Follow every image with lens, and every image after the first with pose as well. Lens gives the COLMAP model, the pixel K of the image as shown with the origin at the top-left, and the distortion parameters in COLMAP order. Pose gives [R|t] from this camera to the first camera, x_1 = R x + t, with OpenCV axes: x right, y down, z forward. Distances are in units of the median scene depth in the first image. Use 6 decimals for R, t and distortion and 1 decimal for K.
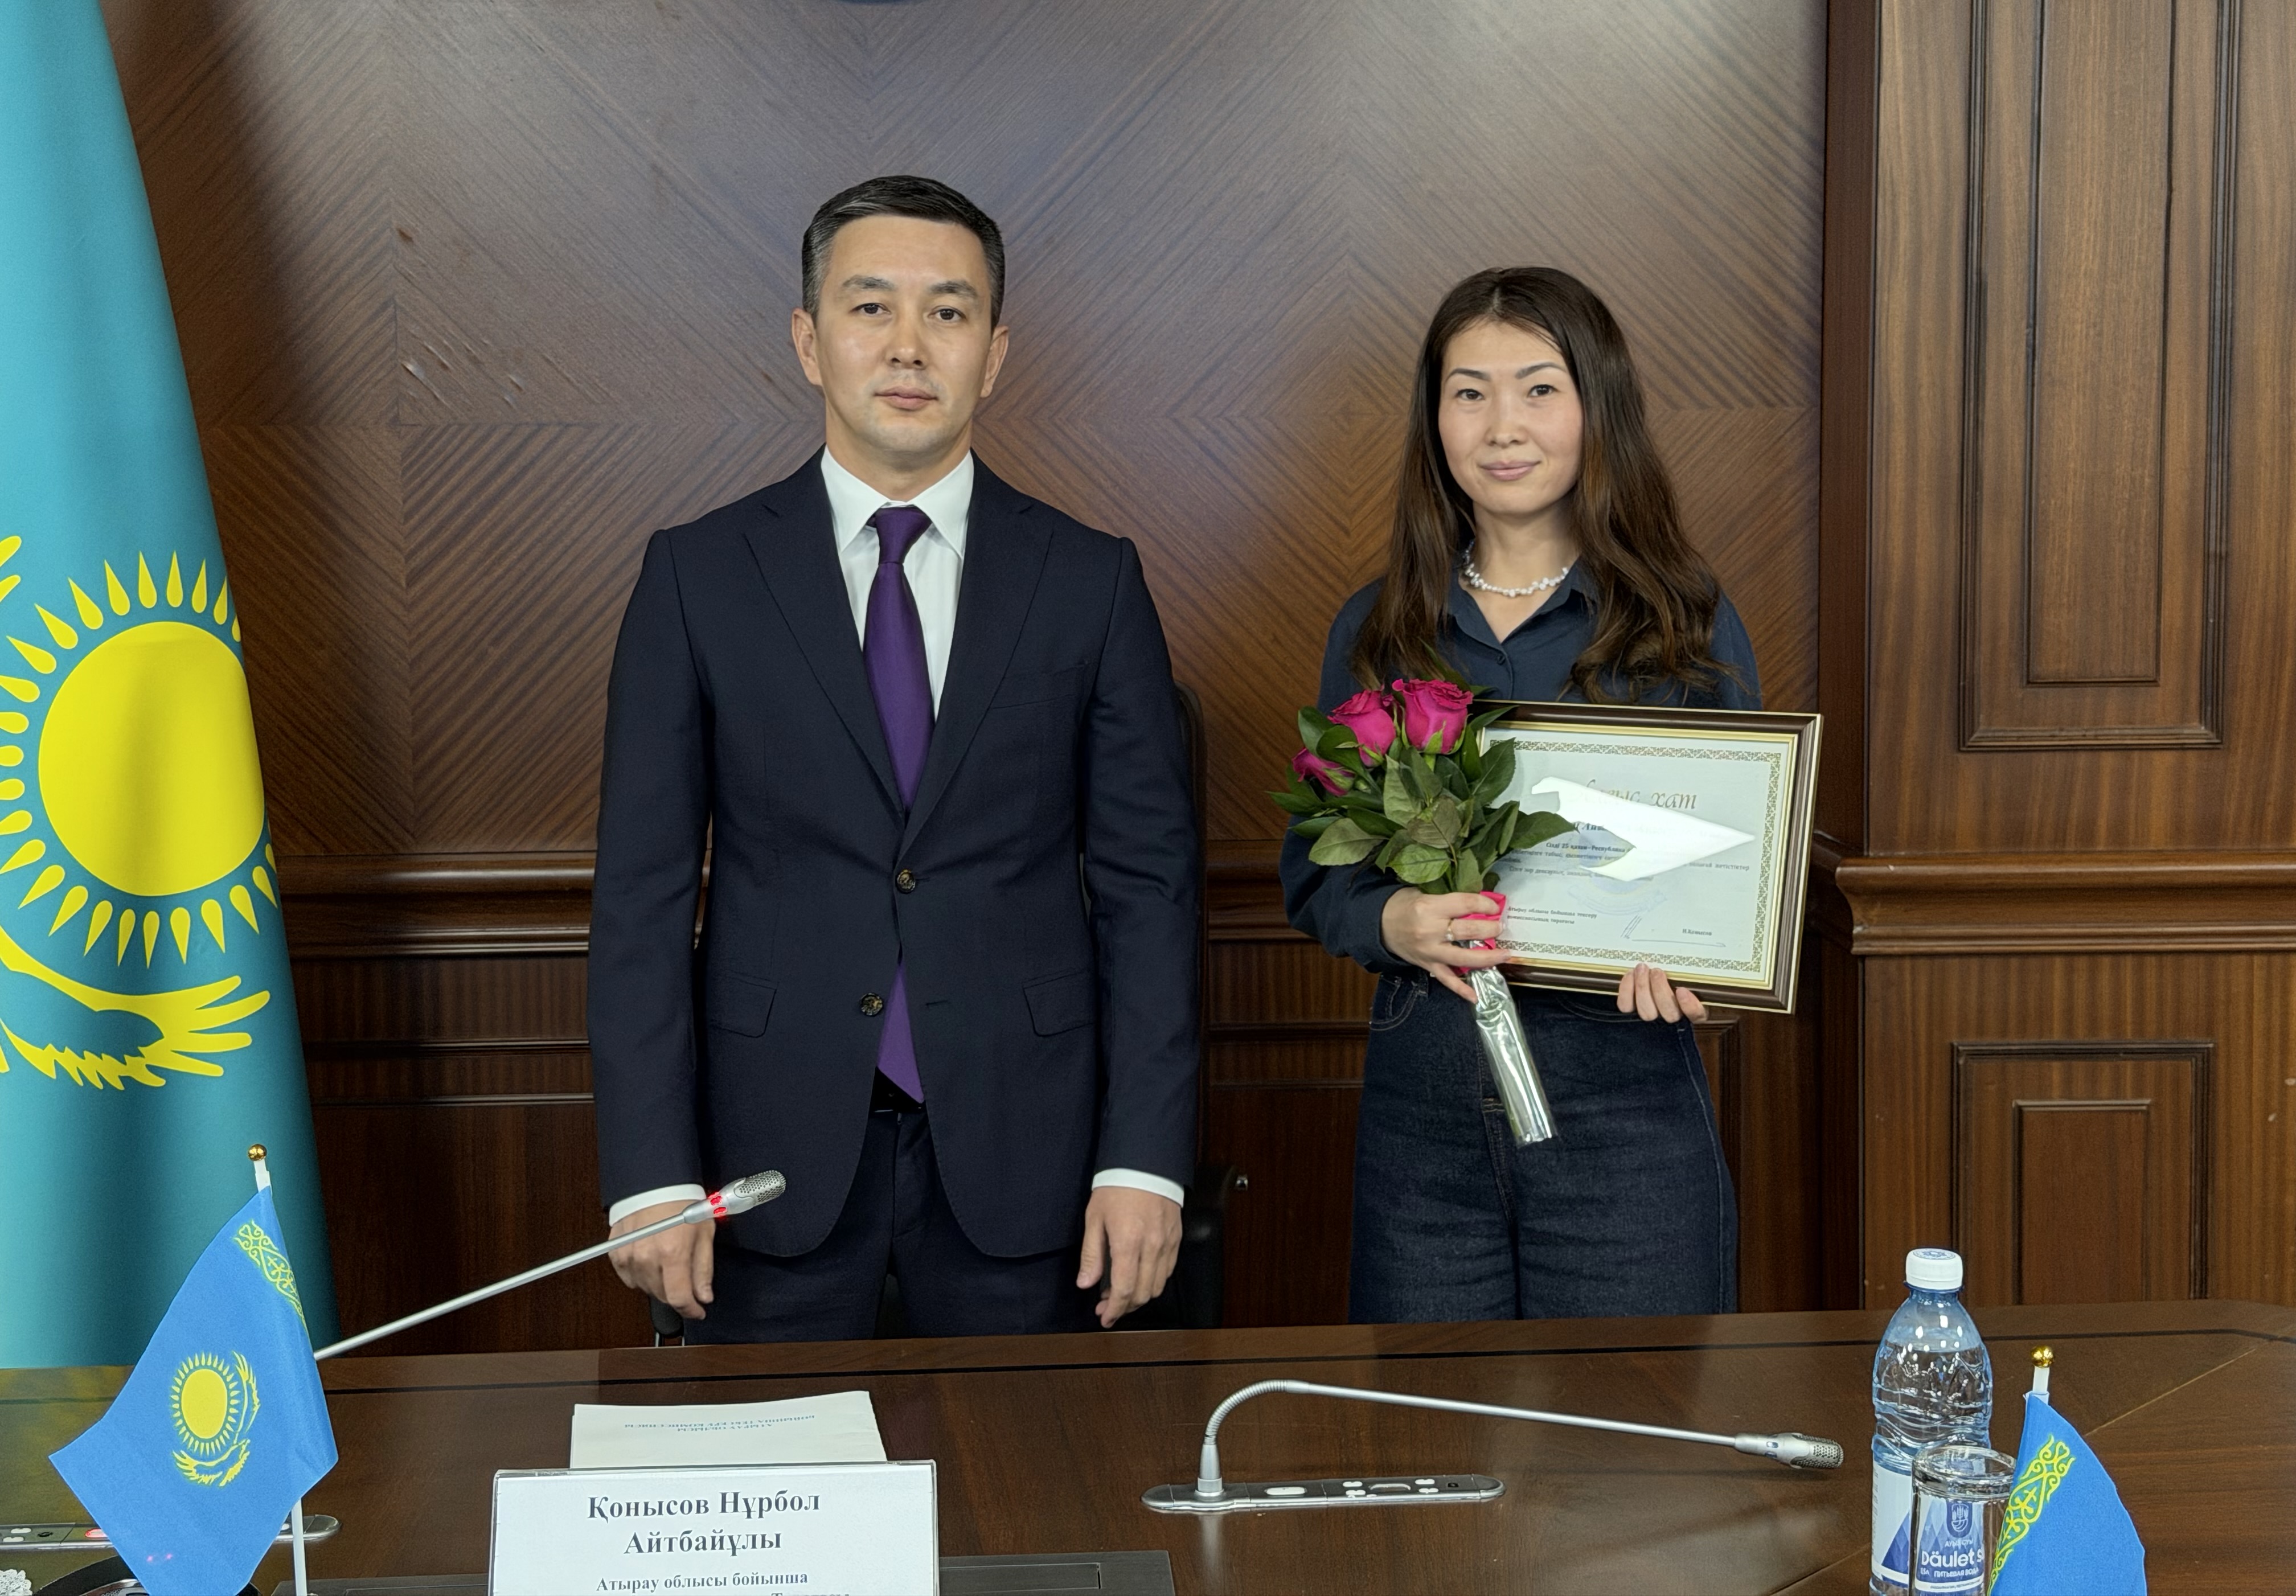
lens RADIAL K [[3468.7, 0, 1148.0], [0, 3468.7, 798.0], [0, 0, 1]] dist [0.135117, -0.040572]
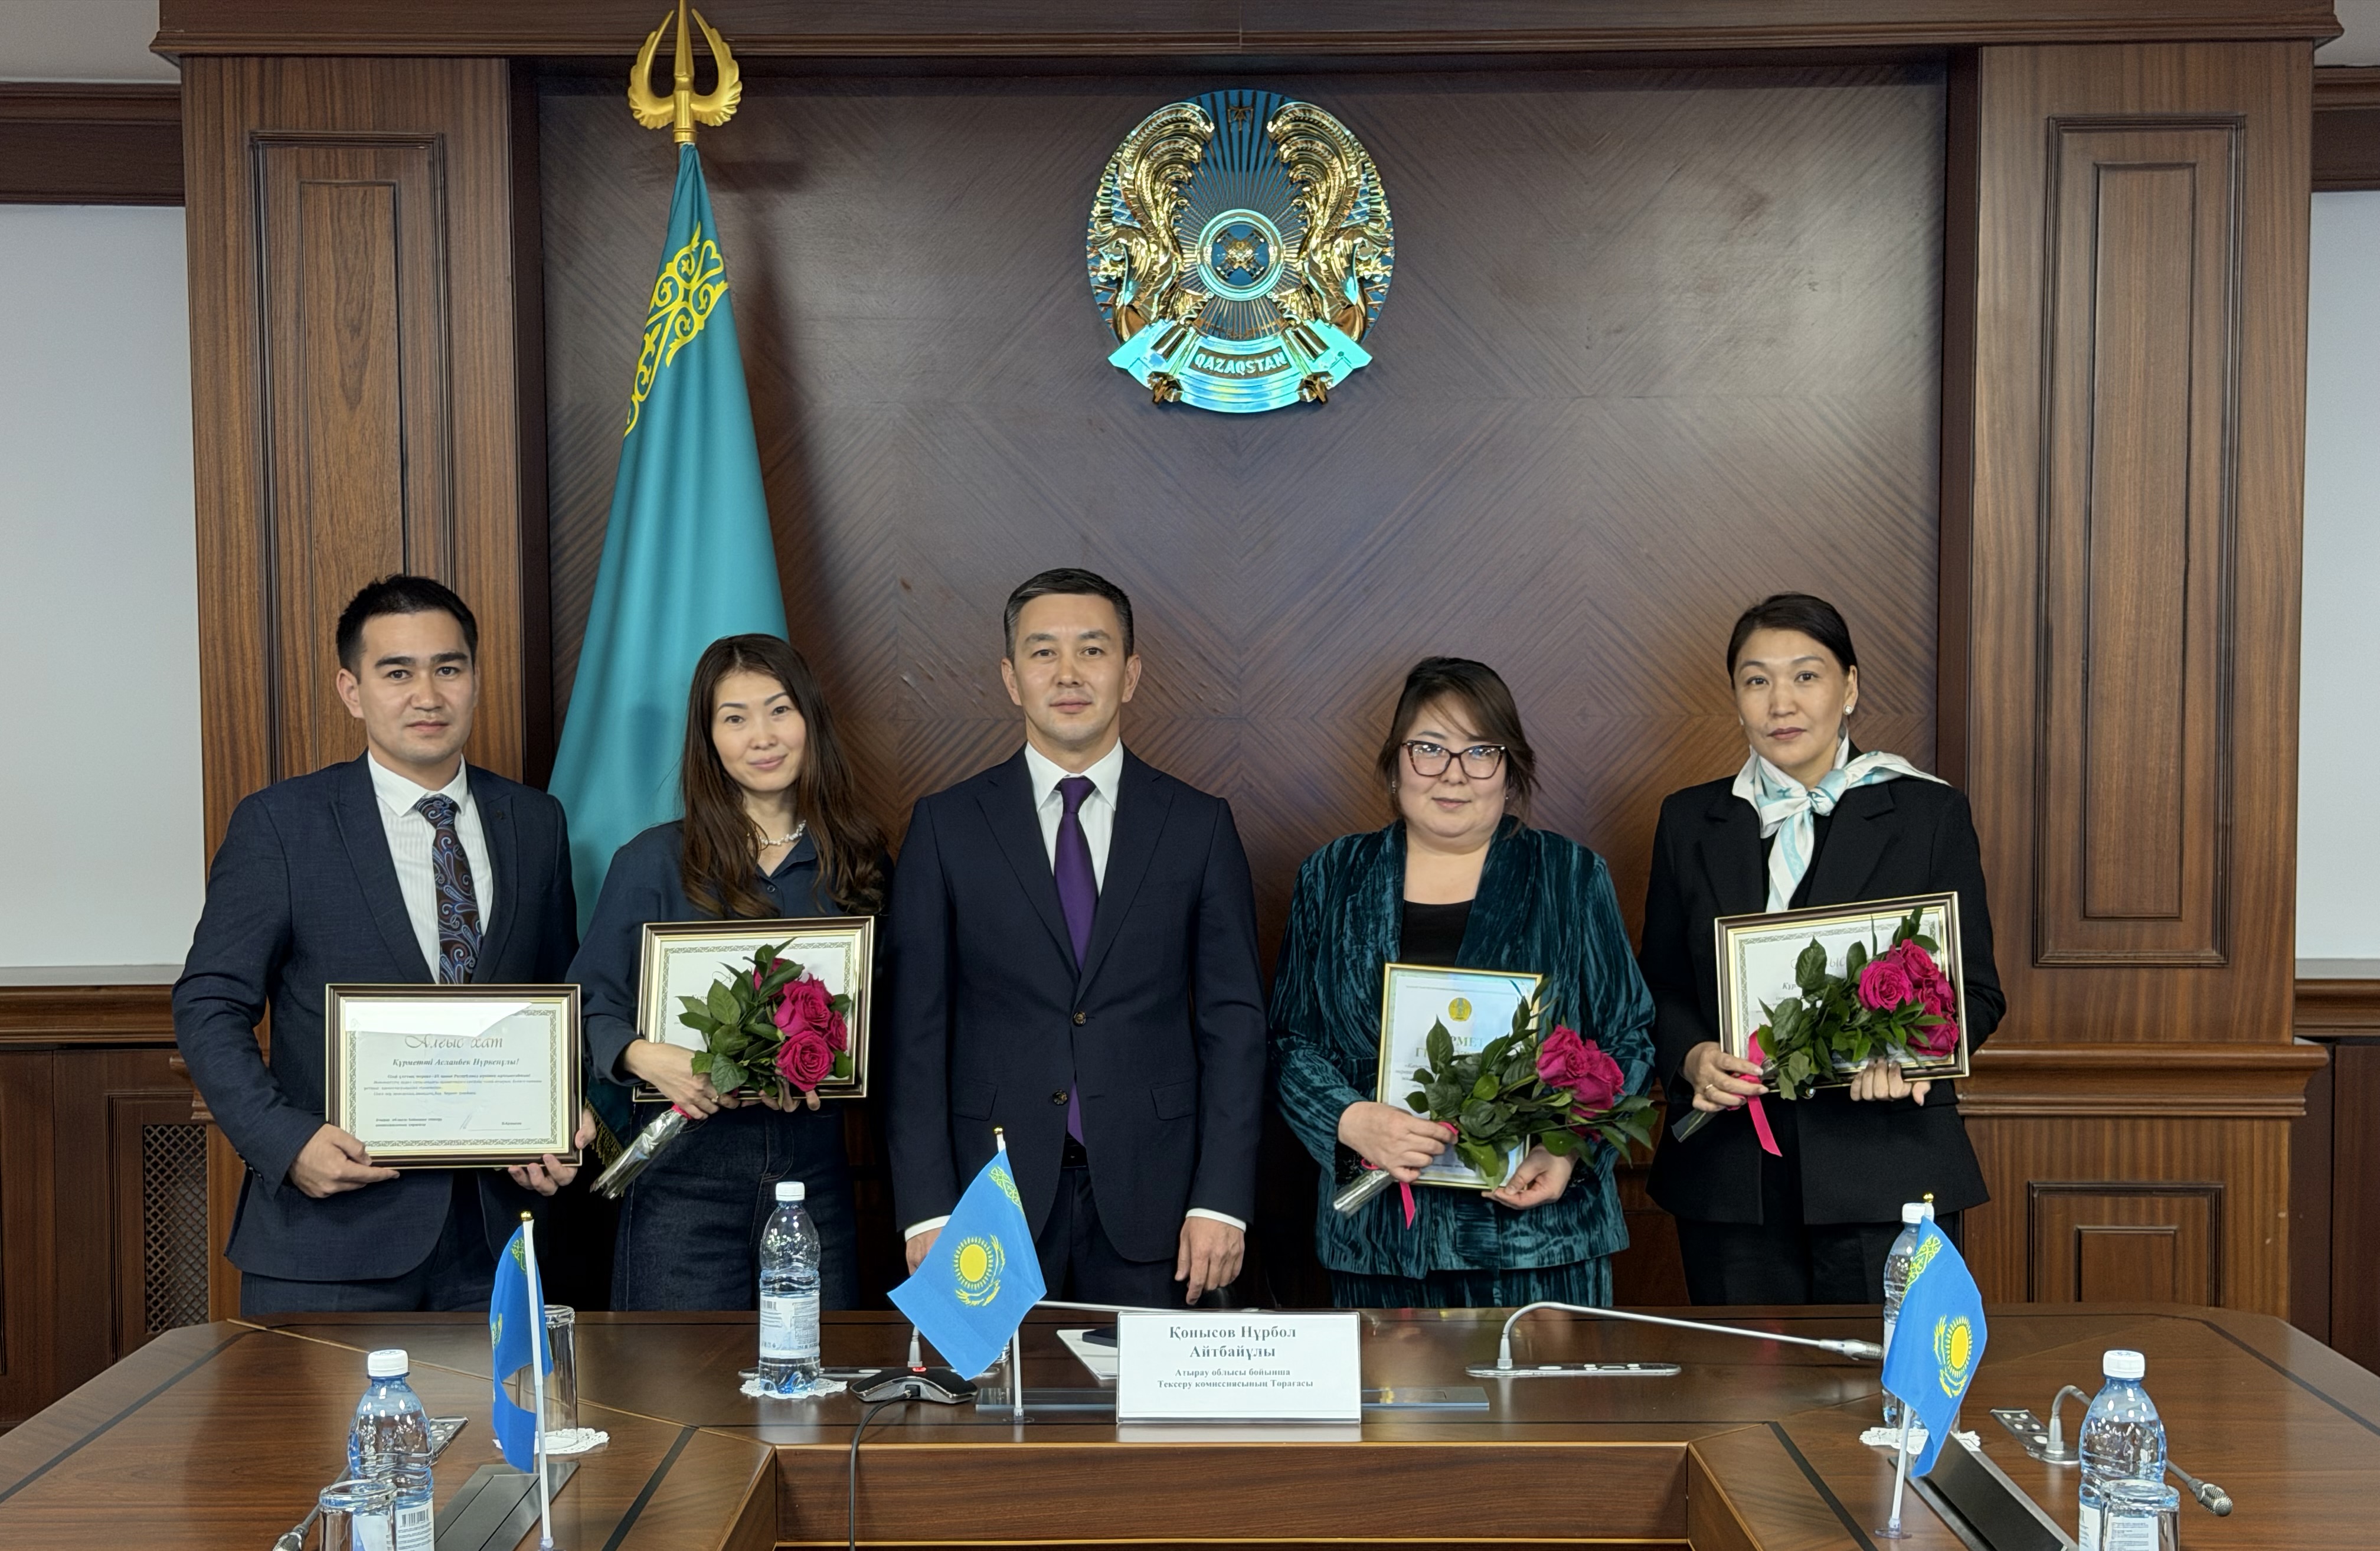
lens RADIAL K [[3927.8, 0, 1189.9], [0, 3927.8, 940.7], [0, 0, 1]] dist [0.199184, 0.056531]
pose [[0.999262, 0.010784, -0.036873, -0.040377], [-0.012309, 0.999067, -0.041390, 0.044544], [0.036392, 0.041814, 0.998462, -0.559120]]
